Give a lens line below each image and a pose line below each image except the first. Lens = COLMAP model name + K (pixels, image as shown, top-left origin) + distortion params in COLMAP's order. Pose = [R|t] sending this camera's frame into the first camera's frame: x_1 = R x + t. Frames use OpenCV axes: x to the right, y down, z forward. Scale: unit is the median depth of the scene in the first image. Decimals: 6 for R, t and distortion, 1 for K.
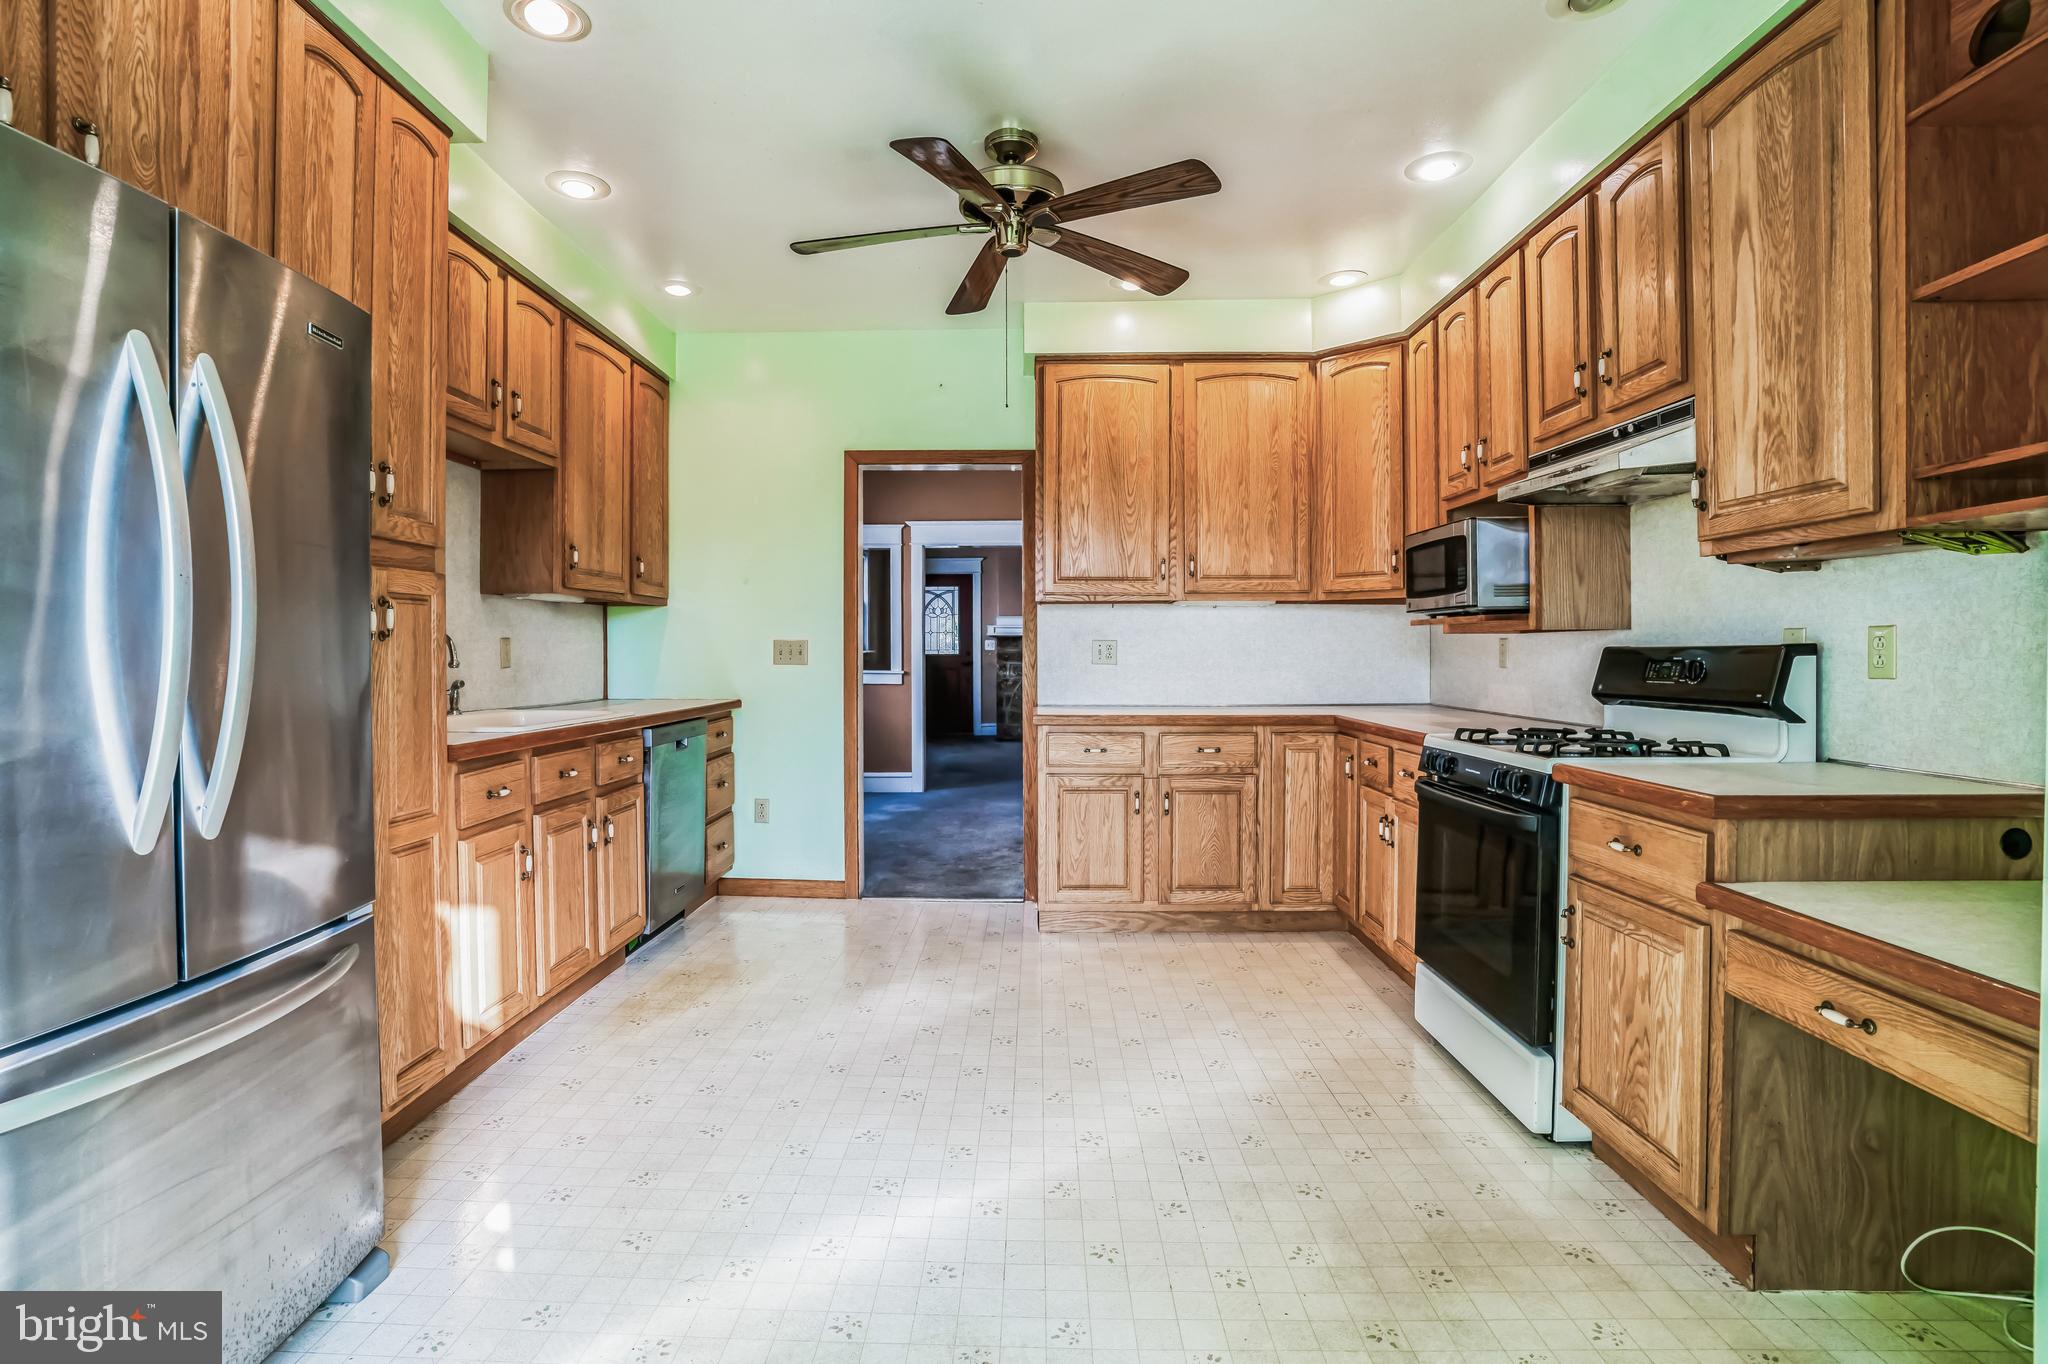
lens RADIAL K [[987.5, 0, 1014.5], [0, 987.5, 667.9], [0, 0, 1]] dist [-0.072223, 0.028898]
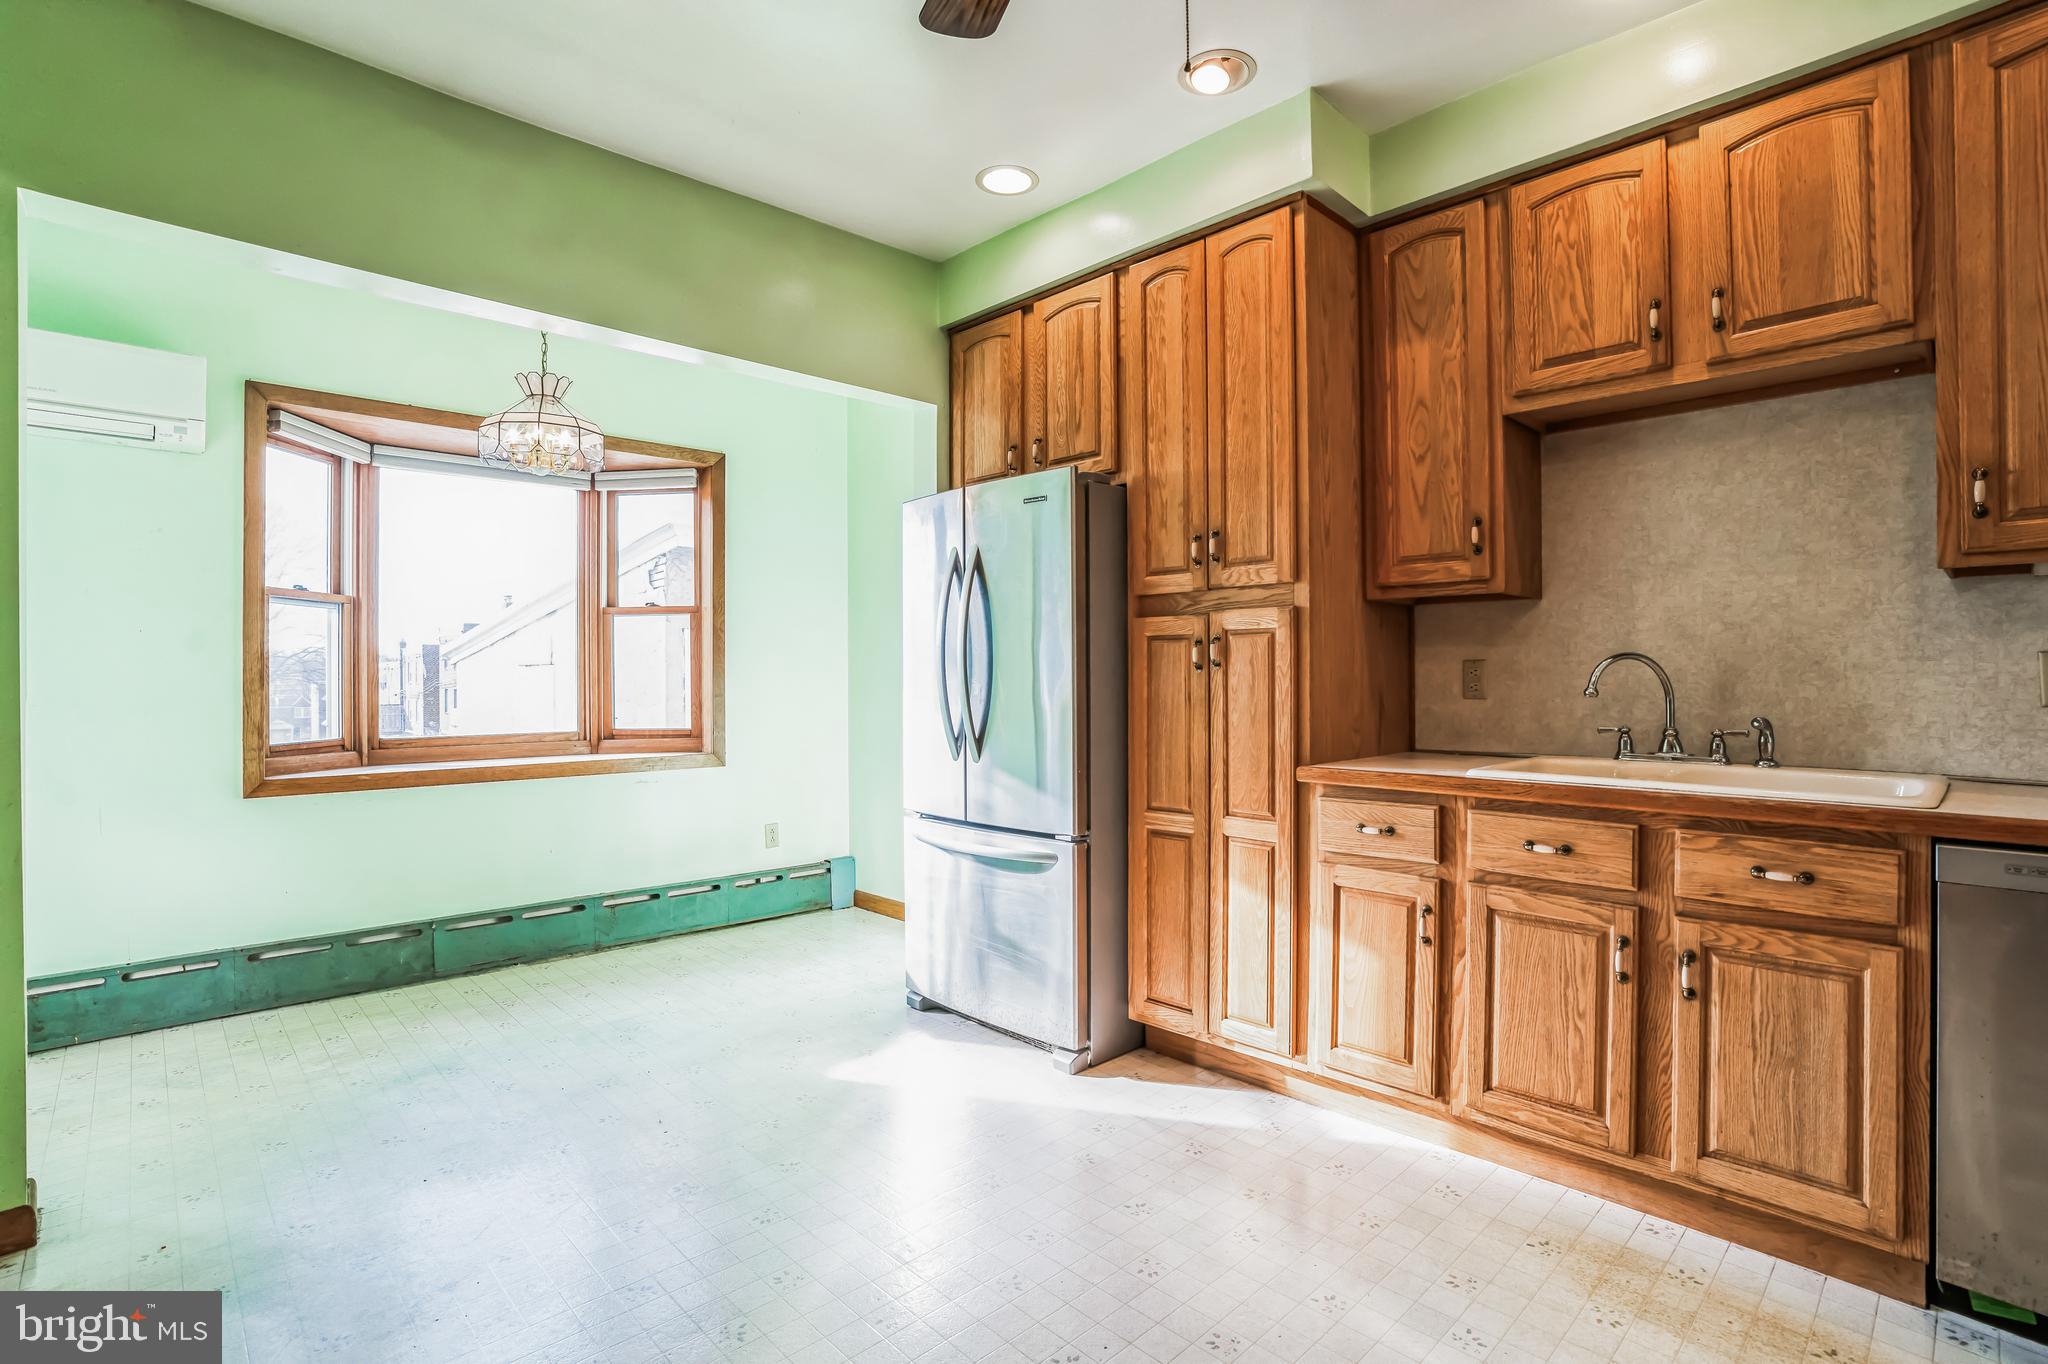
lens RADIAL K [[992.3, 0, 1024.0], [0, 992.3, 682.0], [0, 0, 1]] dist [-0.080534, 0.029313]
pose [[-0.710826, 0.012617, -0.703255, 0.233314], [-0.005390, 0.999712, 0.023383, -0.020598], [0.703347, 0.020411, -0.710553, 0.909494]]
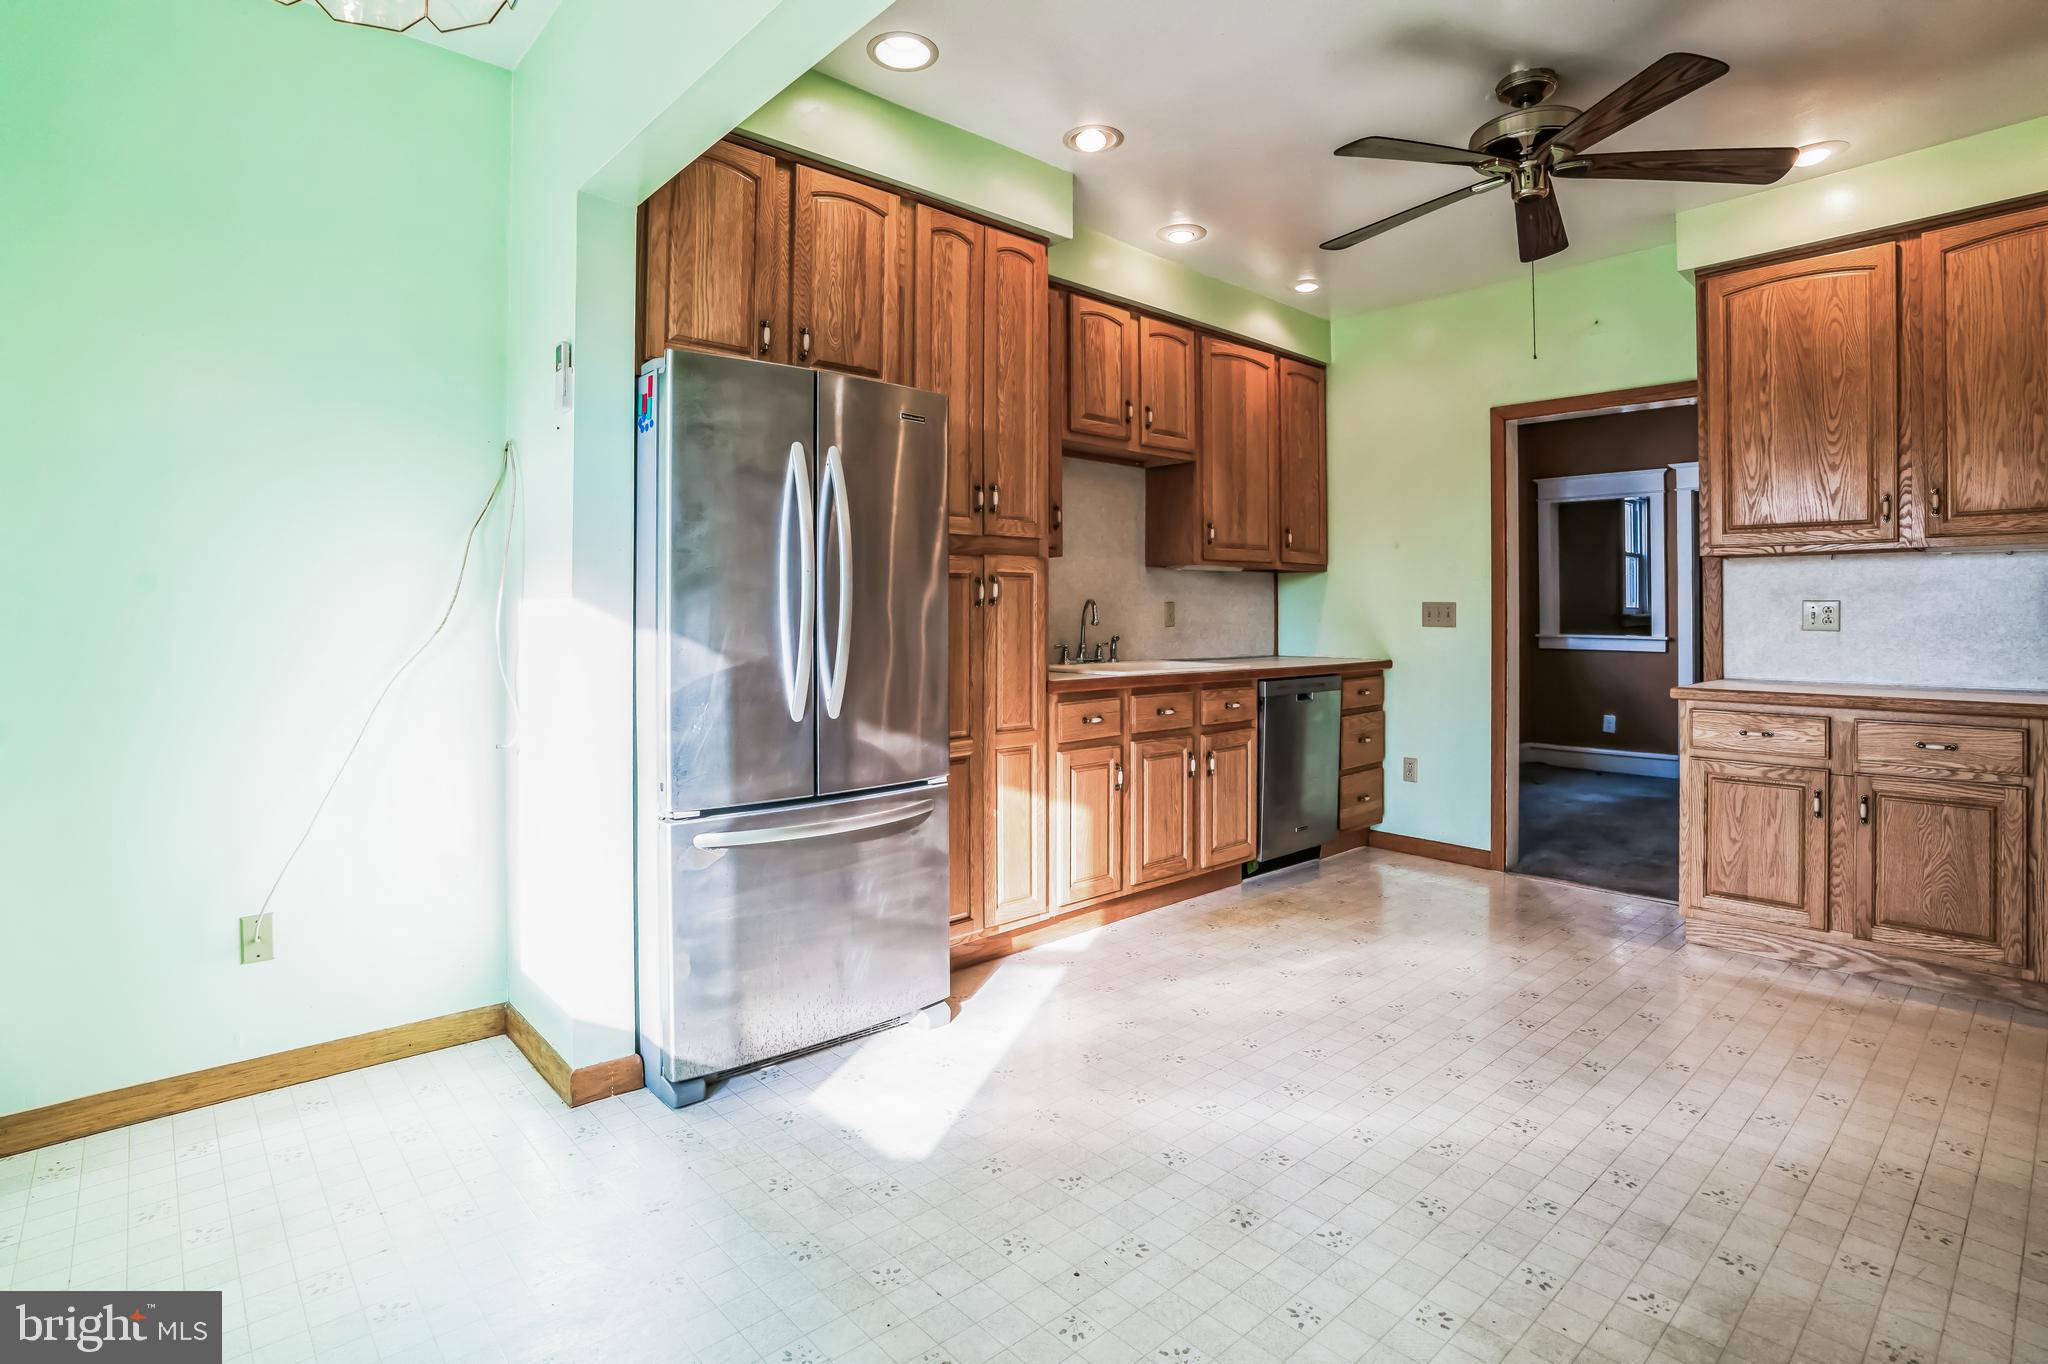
lens RADIAL K [[1008.9, 0, 1016.5], [0, 1008.9, 615.0], [0, 0, 1]] dist [-0.075384, 0.027420]
pose [[0.688020, 0.003059, -0.725685, 0.252115], [-0.013759, 0.999866, -0.008830, -0.000497], [0.725561, 0.016060, 0.687970, -0.015347]]
